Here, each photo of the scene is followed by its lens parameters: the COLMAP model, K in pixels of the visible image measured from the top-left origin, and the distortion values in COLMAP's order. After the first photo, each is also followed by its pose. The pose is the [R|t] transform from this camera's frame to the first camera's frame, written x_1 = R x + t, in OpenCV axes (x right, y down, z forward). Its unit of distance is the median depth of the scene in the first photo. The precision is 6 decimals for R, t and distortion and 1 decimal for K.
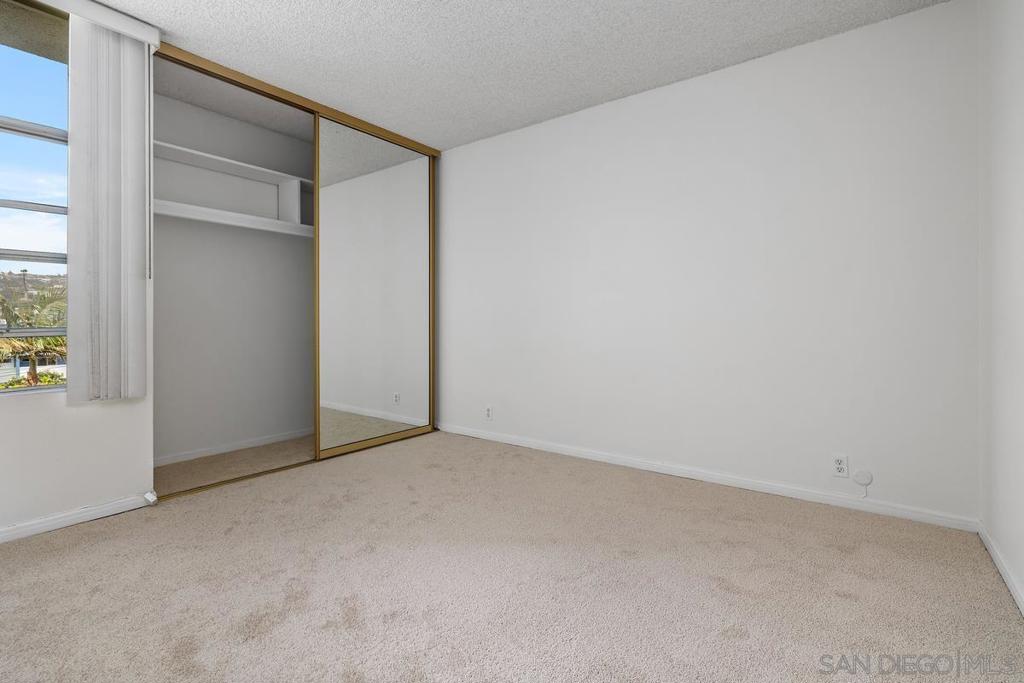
lens RADIAL K [[468.7, 0, 516.5], [0, 468.7, 323.5], [0, 0, 1]] dist [0.003293, 0.001115]
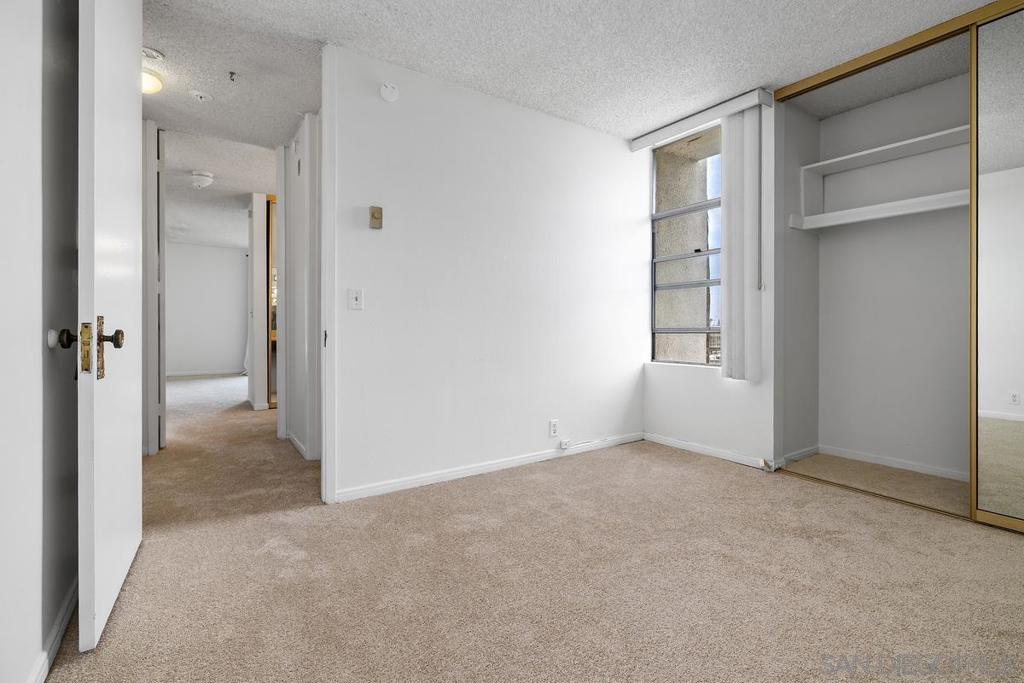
lens RADIAL K [[468.7, 0, 512.4], [0, 468.7, 330.9], [0, 0, 1]] dist [0.003293, 0.001115]
pose [[-0.324452, 0.017979, -0.945731, 0.513336], [0.002463, 0.999832, 0.018163, -0.008402], [0.945899, 0.003564, -0.324442, 0.634727]]
